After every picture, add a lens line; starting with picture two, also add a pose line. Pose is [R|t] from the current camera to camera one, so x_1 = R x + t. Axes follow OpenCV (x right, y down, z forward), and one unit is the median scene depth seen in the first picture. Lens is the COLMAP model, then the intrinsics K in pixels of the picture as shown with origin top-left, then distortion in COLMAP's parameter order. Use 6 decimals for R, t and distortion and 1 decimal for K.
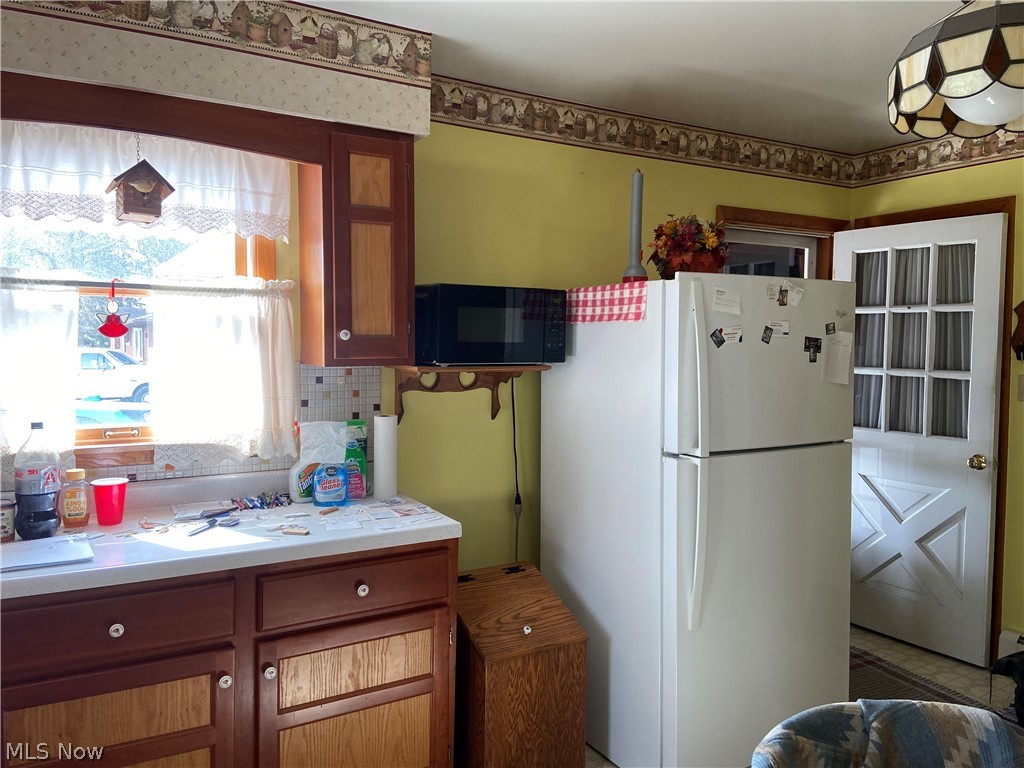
lens RADIAL K [[779.4, 0, 503.4], [0, 779.4, 379.4], [0, 0, 1]] dist [0.118531, -0.154875]
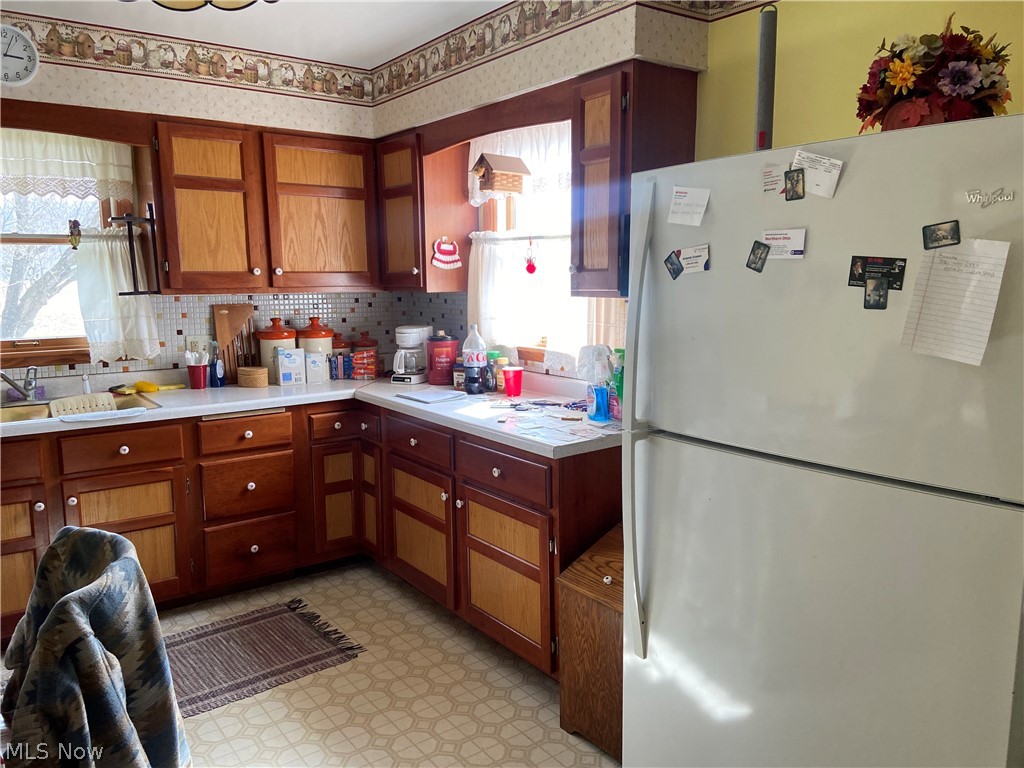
lens RADIAL K [[777.6, 0, 520.6], [0, 777.6, 385.5], [0, 0, 1]] dist [0.129475, -0.158812]
pose [[0.103314, 0.133601, -0.985635, 0.842359], [-0.043618, 0.990593, 0.129701, -0.028466], [0.993692, 0.029591, 0.108169, 0.723052]]
